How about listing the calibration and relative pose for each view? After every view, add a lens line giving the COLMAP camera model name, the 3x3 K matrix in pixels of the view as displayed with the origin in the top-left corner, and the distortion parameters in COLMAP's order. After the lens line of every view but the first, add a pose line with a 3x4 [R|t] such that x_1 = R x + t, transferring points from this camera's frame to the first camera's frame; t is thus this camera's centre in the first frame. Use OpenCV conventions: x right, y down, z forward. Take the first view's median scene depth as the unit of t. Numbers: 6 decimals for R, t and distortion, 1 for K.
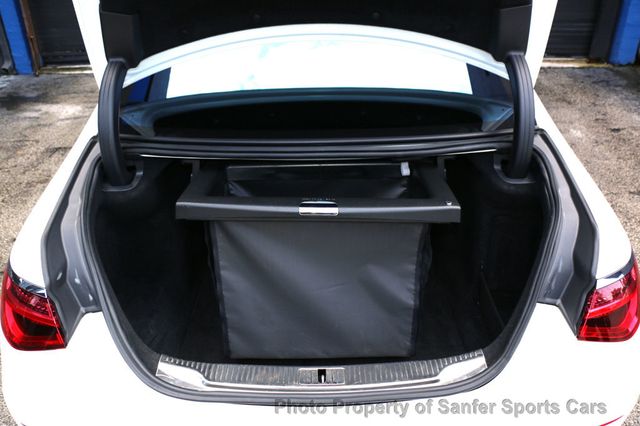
lens RADIAL K [[469.4, 0, 319.5], [0, 469.4, 211.3], [0, 0, 1]] dist [-0.103024, 0.048342]
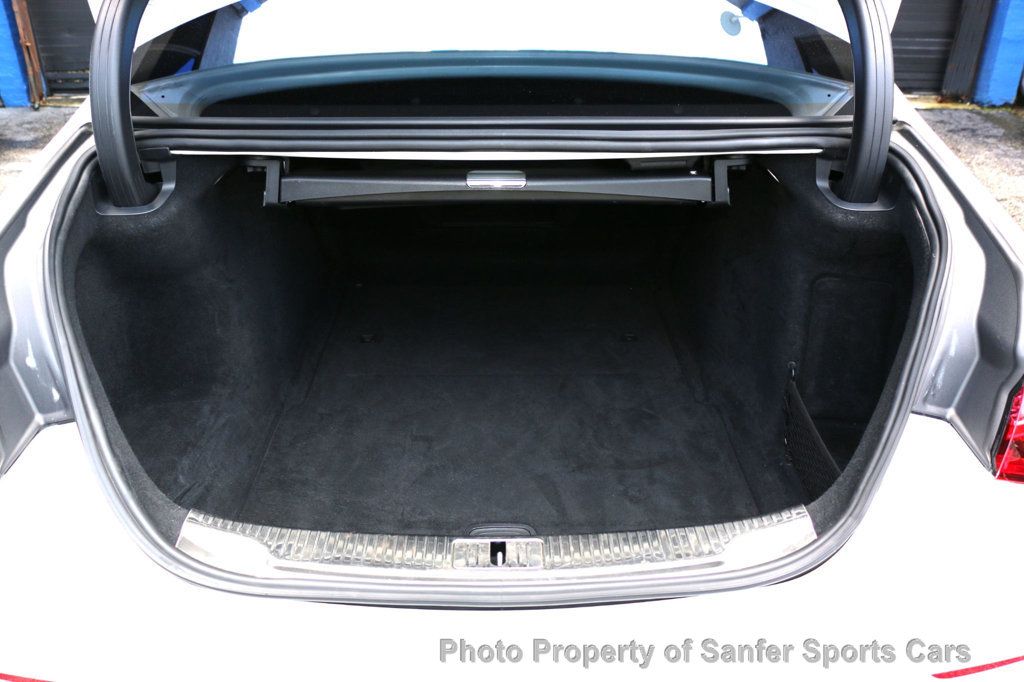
lens RADIAL K [[751.0, 0, 509.8], [0, 751.0, 342.4], [0, 0, 1]] dist [-0.103024, 0.048342]
pose [[0.999835, 0.012440, 0.013234, 0.003810], [-0.012113, 0.999627, -0.024464, 0.124123], [-0.013533, 0.024300, 0.999613, 0.144909]]
